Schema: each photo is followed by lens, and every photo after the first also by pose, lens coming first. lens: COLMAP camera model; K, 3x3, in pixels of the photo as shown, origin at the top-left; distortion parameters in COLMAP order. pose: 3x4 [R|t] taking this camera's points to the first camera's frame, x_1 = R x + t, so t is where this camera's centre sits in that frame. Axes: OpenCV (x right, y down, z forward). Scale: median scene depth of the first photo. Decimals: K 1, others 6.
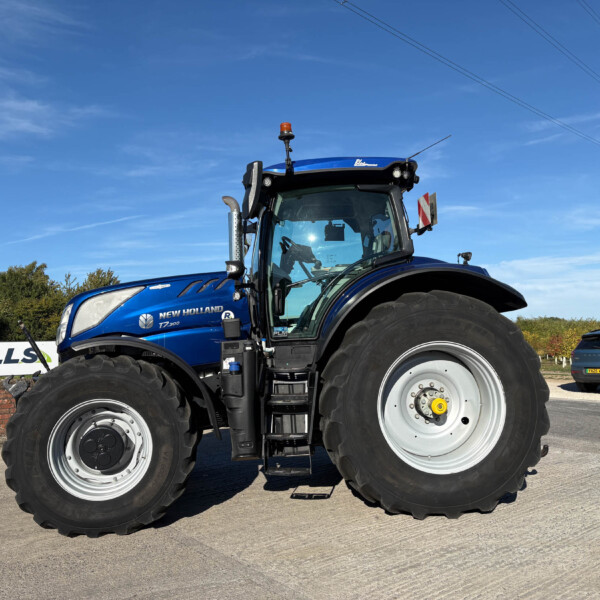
lens RADIAL K [[597.2, 0, 297.8], [0, 597.2, 302.8], [0, 0, 1]] dist [0.023746, 0.000000]
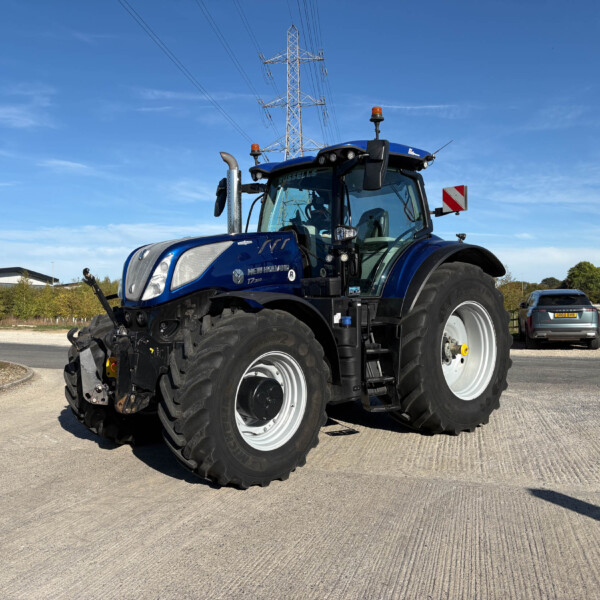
lens RADIAL K [[597.2, 0, 296.7], [0, 597.2, 298.1], [0, 0, 1]] dist [0.023746, 0.000000]
pose [[0.820478, 0.016325, 0.571445, -0.745140], [-0.044295, 0.998403, 0.035076, 0.026997], [-0.569959, -0.054092, 0.819891, 0.125142]]
